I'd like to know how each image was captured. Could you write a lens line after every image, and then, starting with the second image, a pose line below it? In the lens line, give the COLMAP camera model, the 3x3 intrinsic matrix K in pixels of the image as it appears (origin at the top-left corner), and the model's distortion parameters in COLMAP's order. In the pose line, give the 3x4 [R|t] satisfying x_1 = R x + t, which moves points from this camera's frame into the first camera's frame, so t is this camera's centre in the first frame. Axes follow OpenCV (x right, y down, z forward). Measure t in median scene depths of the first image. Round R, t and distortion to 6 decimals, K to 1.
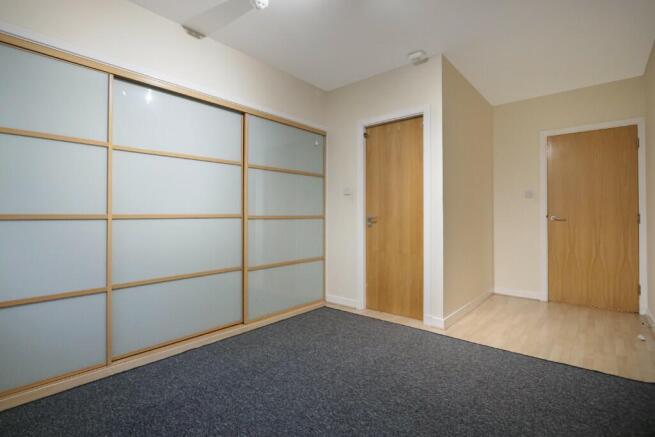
lens RADIAL K [[316.4, 0, 328.9], [0, 316.4, 218.0], [0, 0, 1]] dist [-0.011619, -0.002321]
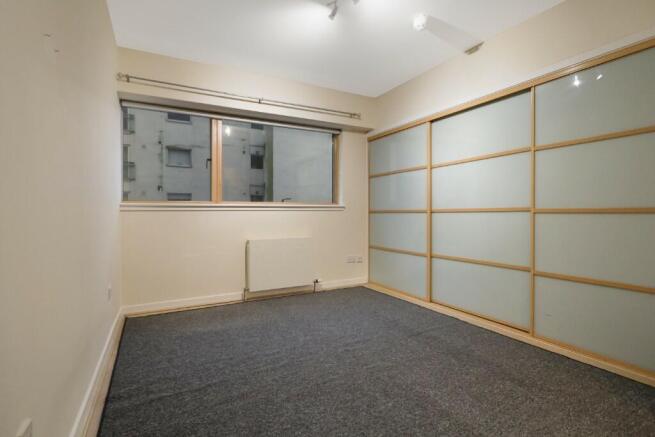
lens RADIAL K [[316.4, 0, 326.9], [0, 316.4, 214.2], [0, 0, 1]] dist [-0.011619, -0.002321]
pose [[-0.358071, 0.009492, -0.933646, 0.828522], [0.001662, 0.999953, 0.009528, -0.001687], [0.933693, 0.001860, -0.358070, 0.904461]]
